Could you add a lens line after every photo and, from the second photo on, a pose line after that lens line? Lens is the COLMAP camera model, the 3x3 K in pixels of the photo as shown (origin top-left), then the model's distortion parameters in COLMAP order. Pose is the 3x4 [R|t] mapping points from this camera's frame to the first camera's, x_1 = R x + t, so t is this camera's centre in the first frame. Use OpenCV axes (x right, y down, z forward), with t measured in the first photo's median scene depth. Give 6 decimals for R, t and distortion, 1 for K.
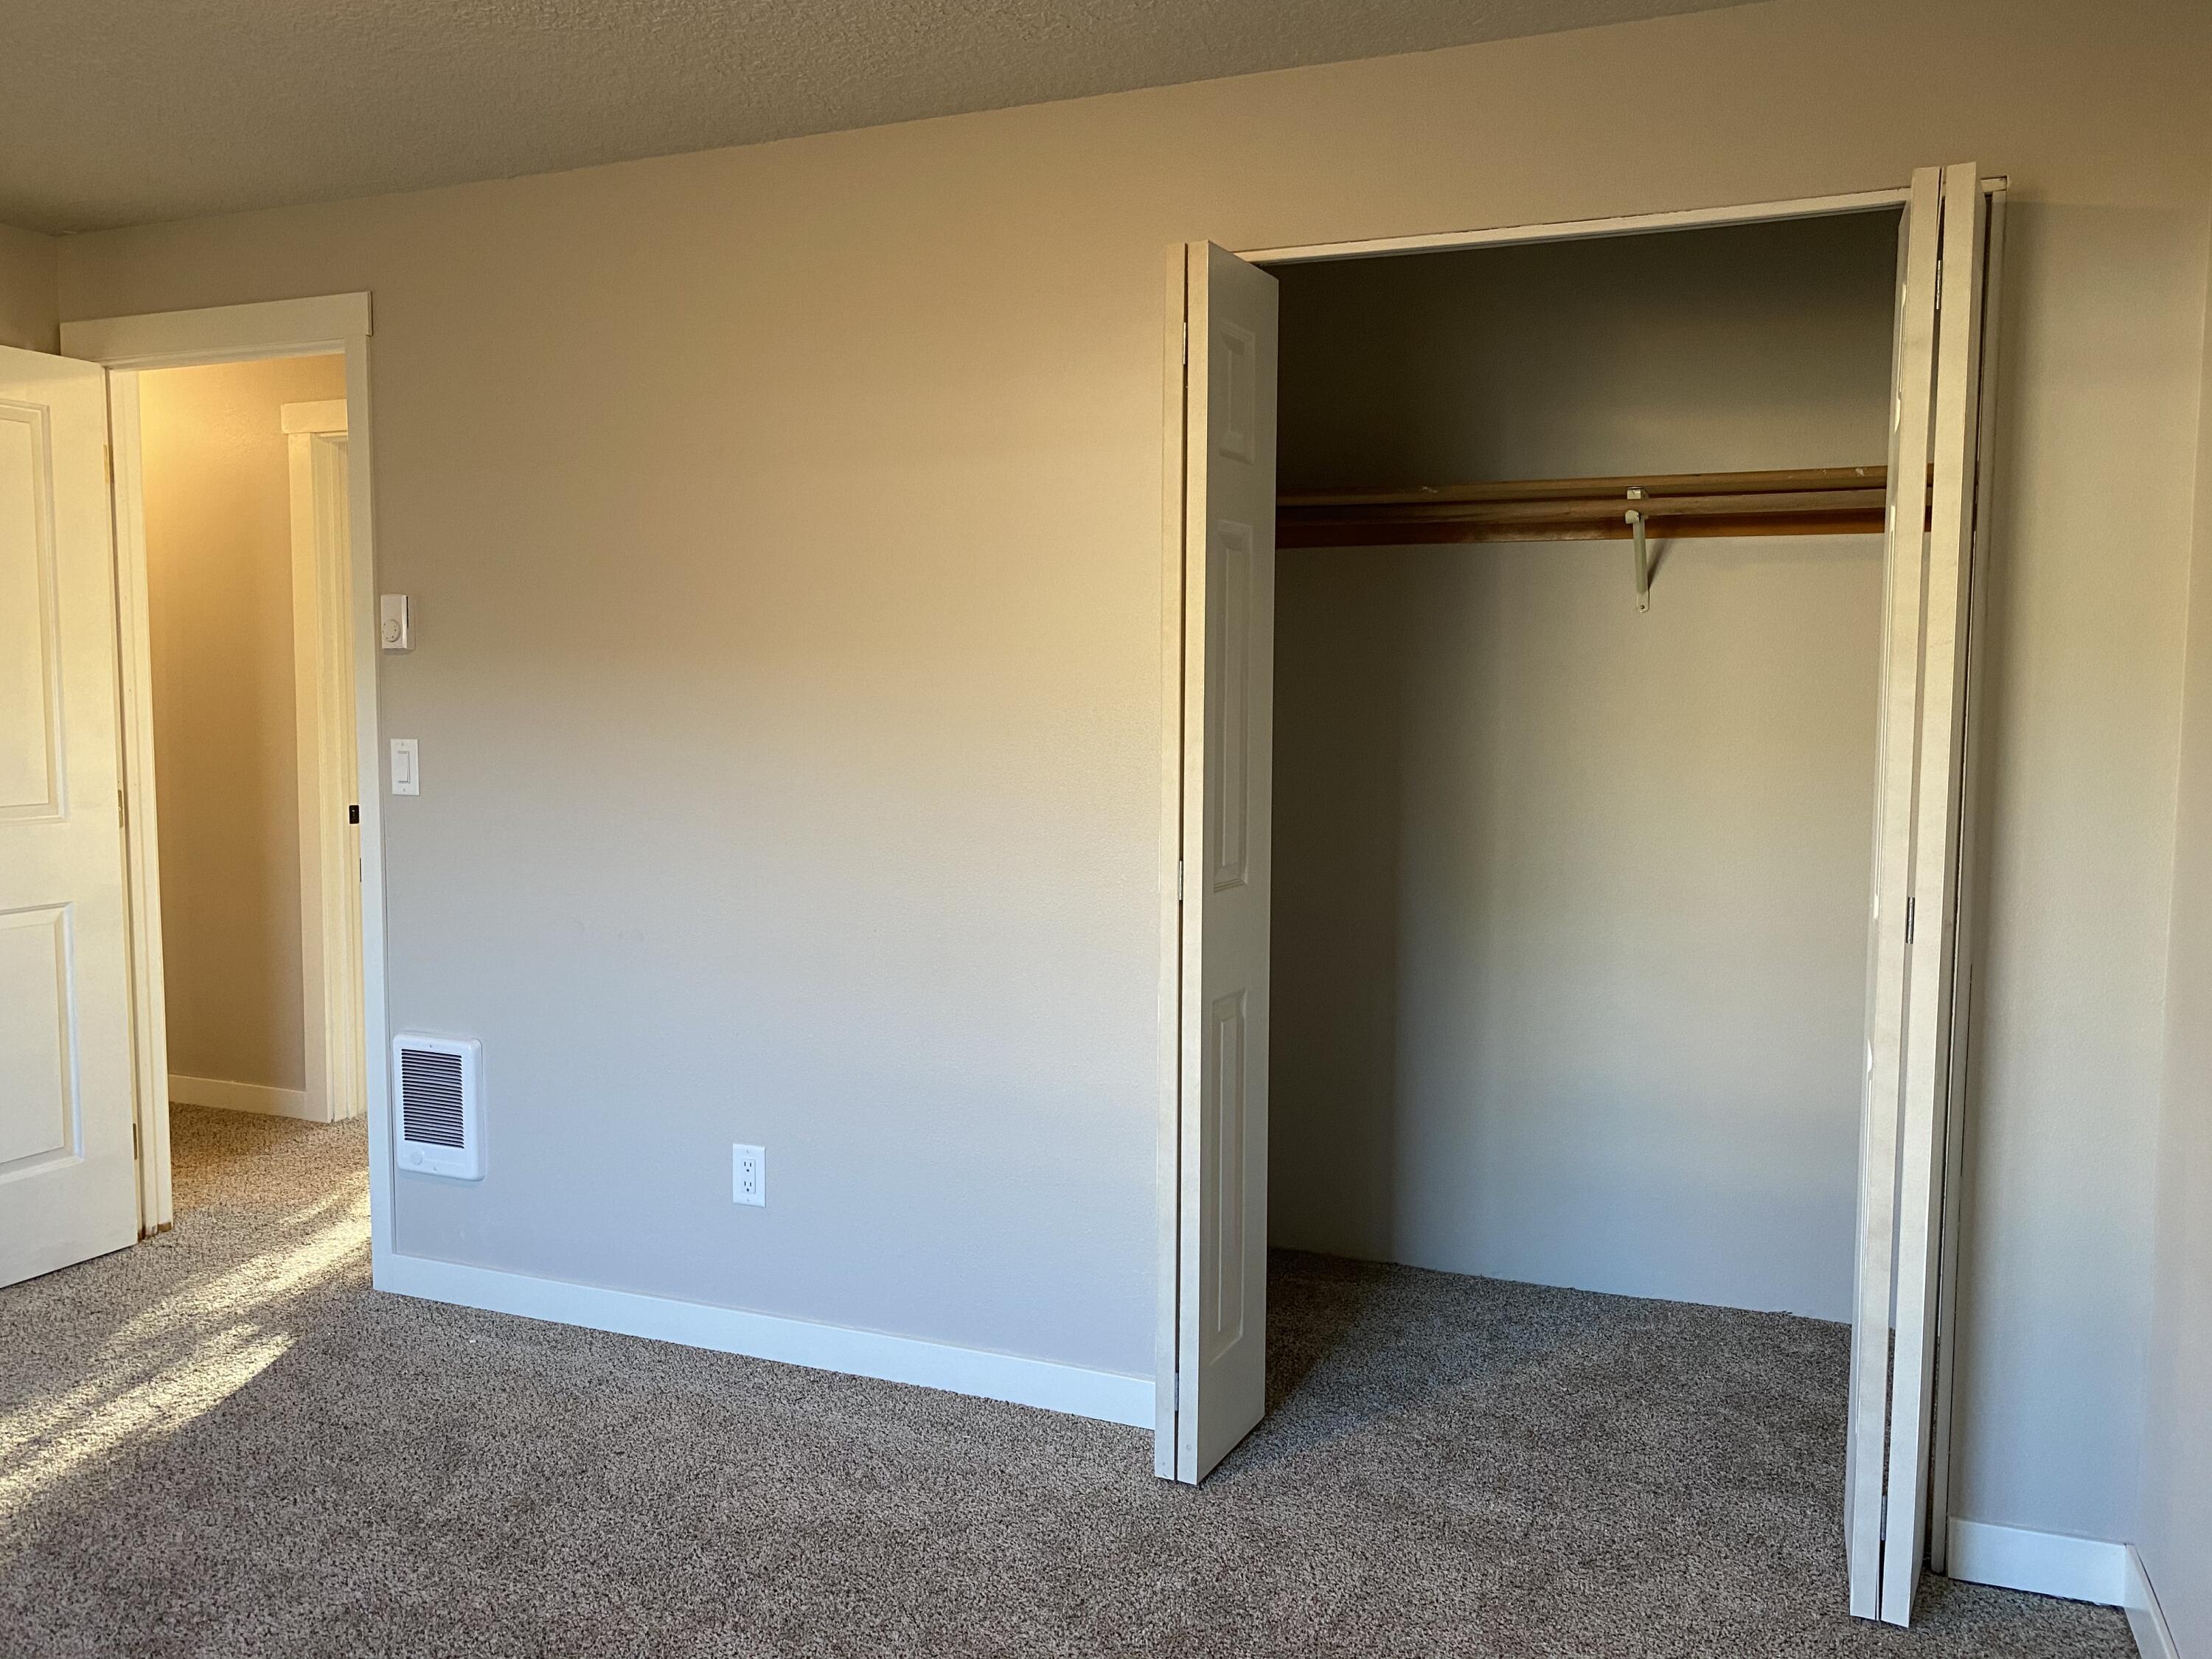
lens RADIAL K [[1699.8, 0, 1100.7], [0, 1699.8, 822.8], [0, 0, 1]] dist [0.040015, -0.039081]
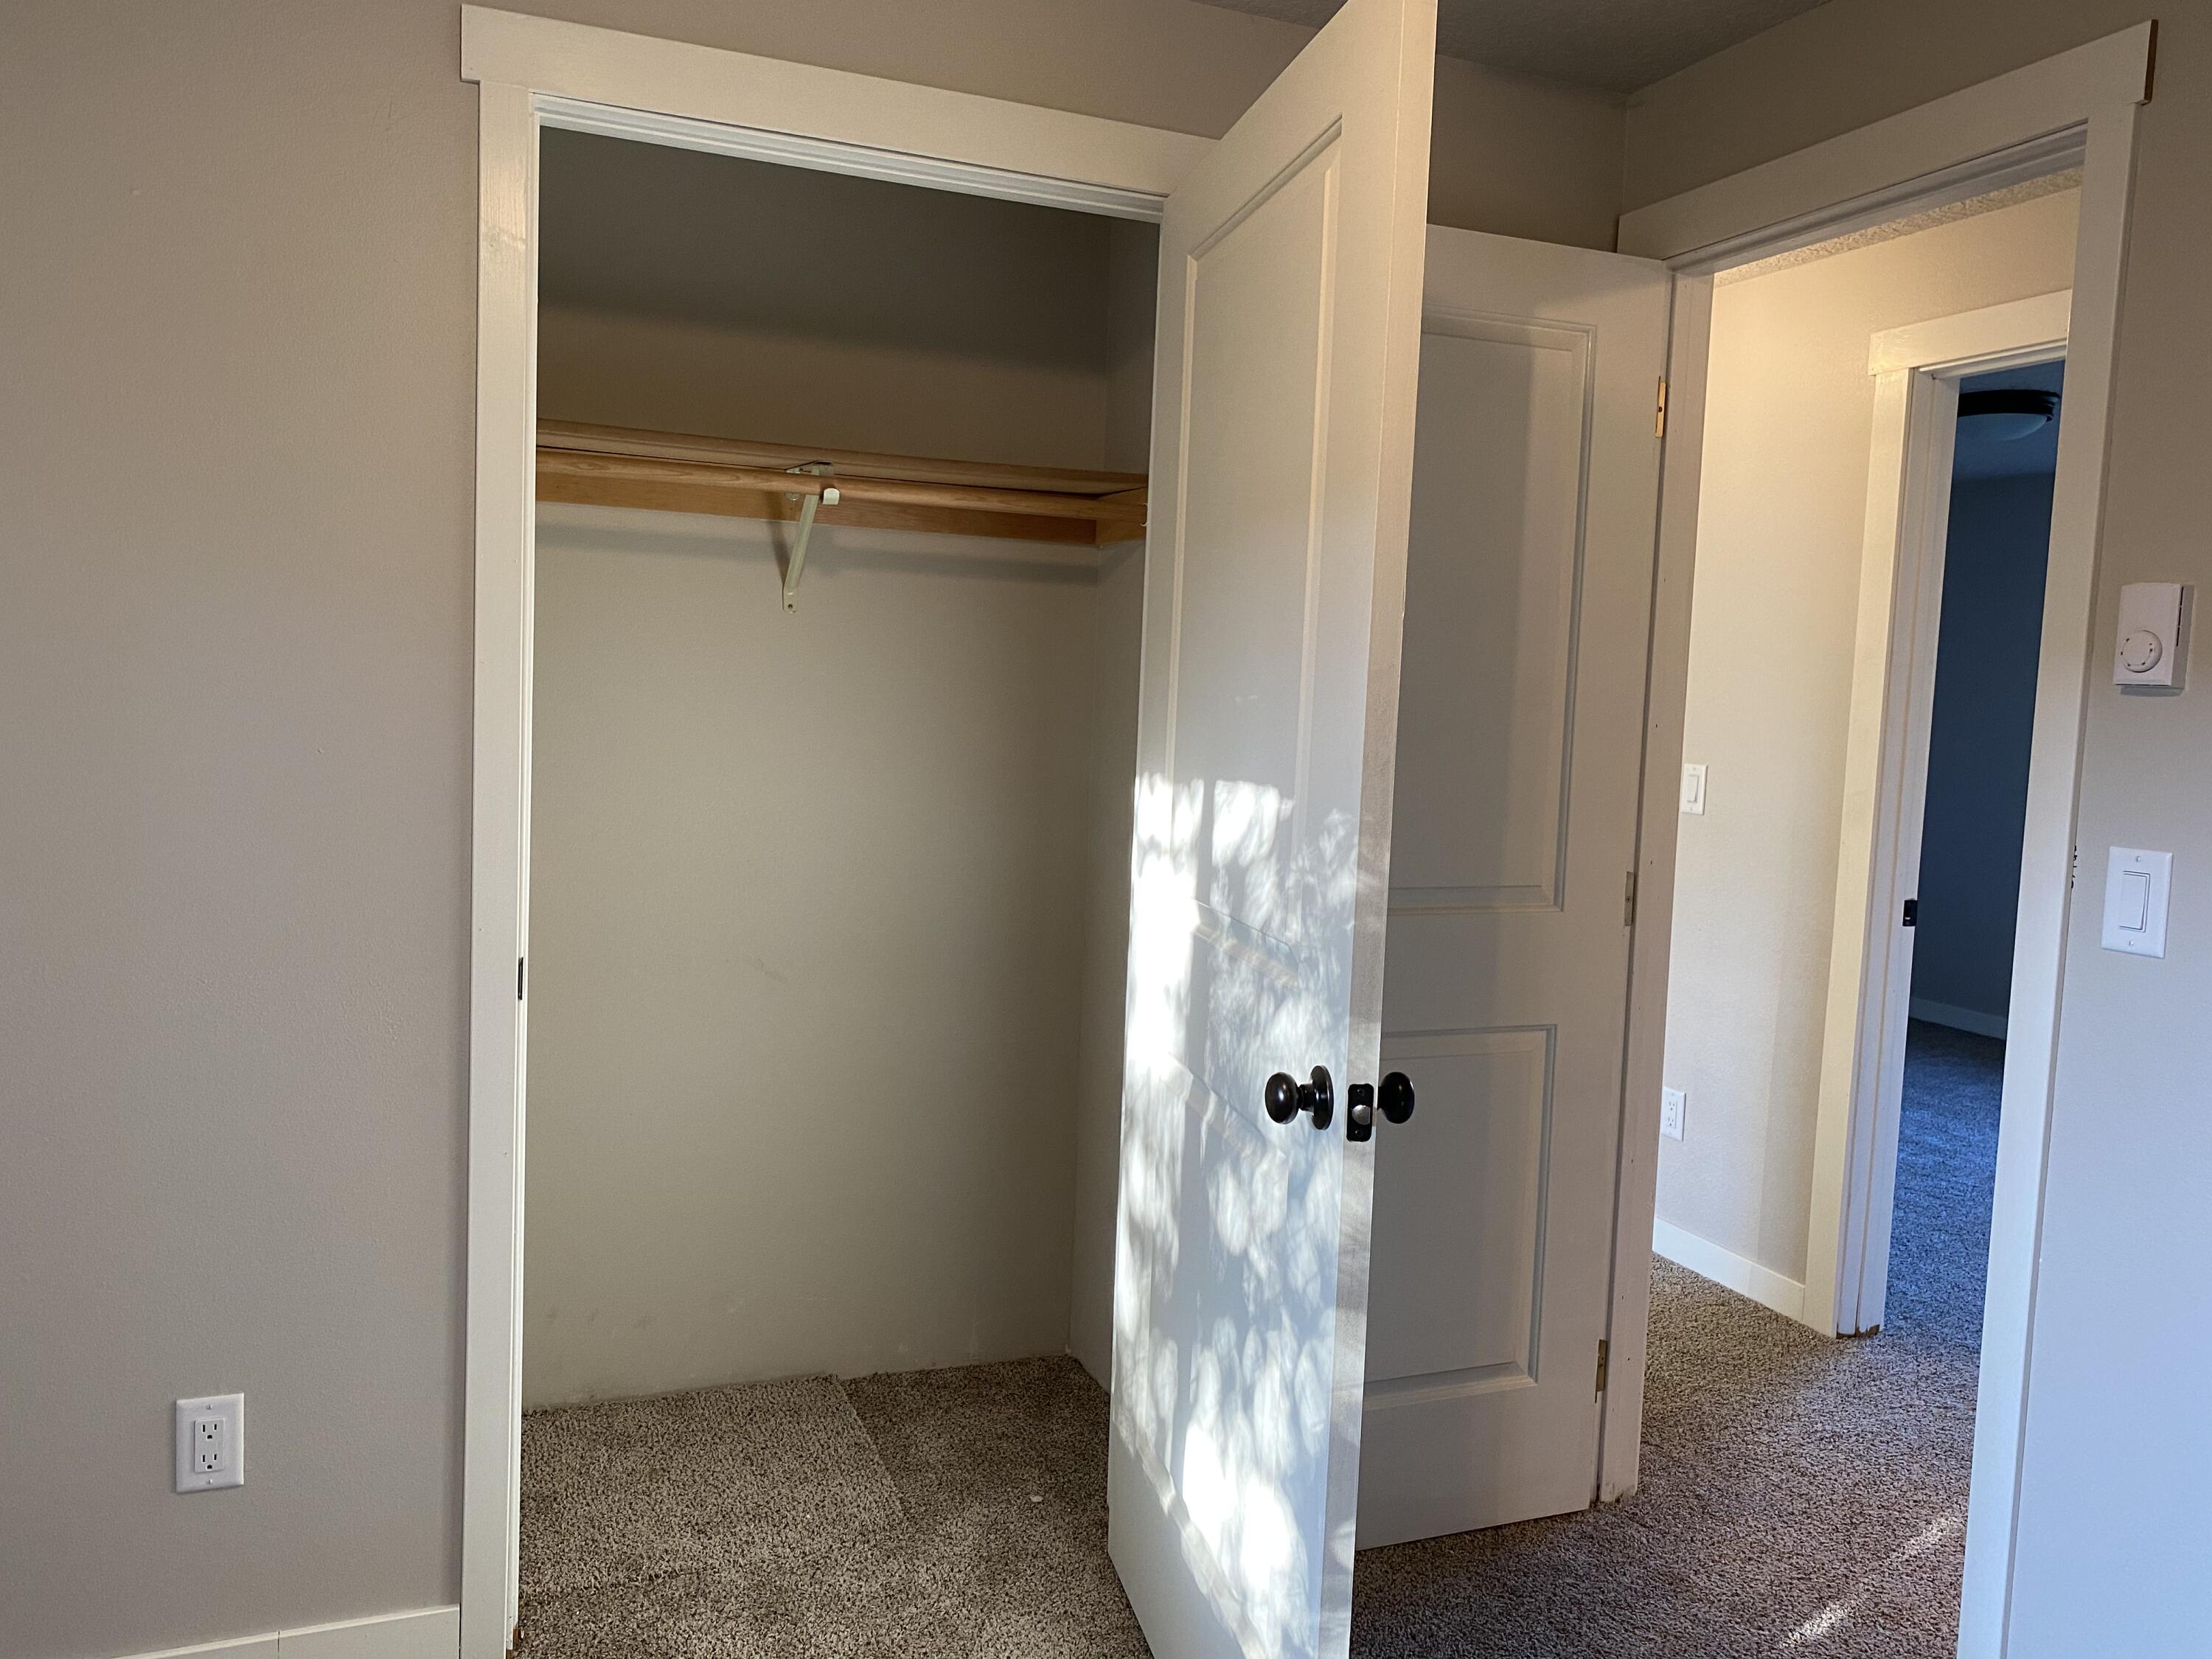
lens RADIAL K [[1699.8, 0, 1103.0], [0, 1699.8, 829.3], [0, 0, 1]] dist [0.040015, -0.039081]
pose [[0.725160, 0.068245, -0.685190, -0.269681], [-0.082701, 0.996505, 0.011727, -0.034187], [0.683596, 0.048162, 0.728270, 0.371180]]
